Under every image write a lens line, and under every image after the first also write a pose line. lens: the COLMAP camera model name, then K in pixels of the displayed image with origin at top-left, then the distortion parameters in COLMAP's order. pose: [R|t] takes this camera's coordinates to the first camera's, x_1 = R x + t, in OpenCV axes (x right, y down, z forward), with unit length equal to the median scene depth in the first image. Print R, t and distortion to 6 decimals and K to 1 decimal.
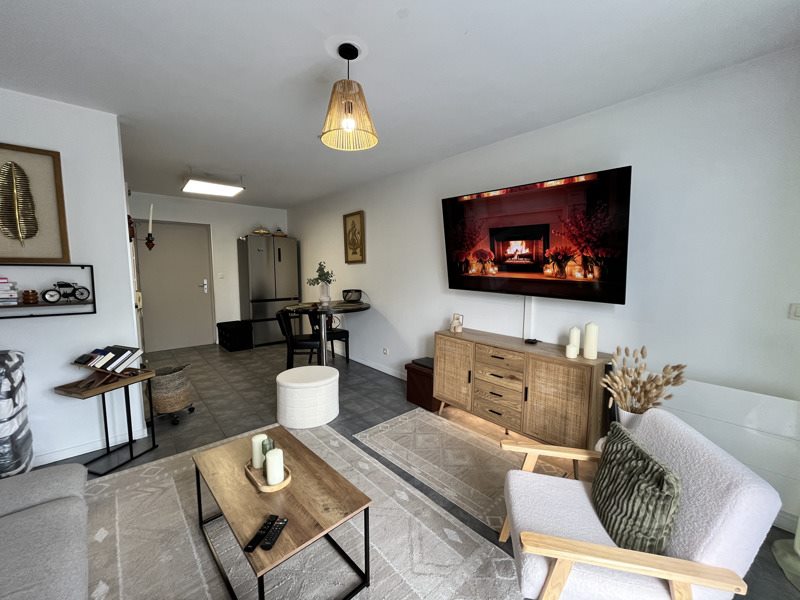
lens RADIAL K [[326.4, 0, 399.7], [0, 326.4, 298.6], [0, 0, 1]] dist [0.000201, -0.000096]
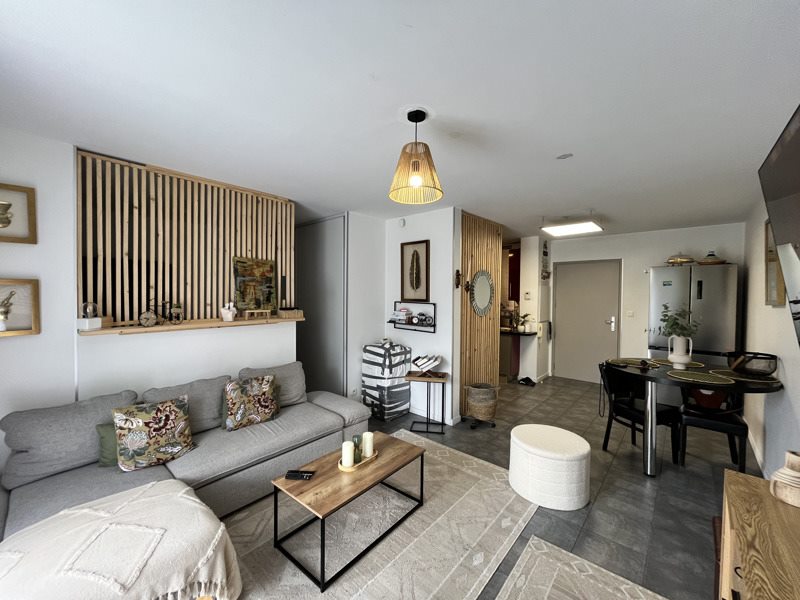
lens RADIAL K [[326.4, 0, 400.8], [0, 326.4, 297.6], [0, 0, 1]] dist [0.000201, -0.000096]
pose [[0.109327, 0.009673, -0.993959, 0.649433], [-0.104808, 0.994491, -0.001850, -0.108054], [0.988465, 0.104377, 0.109738, 0.634666]]
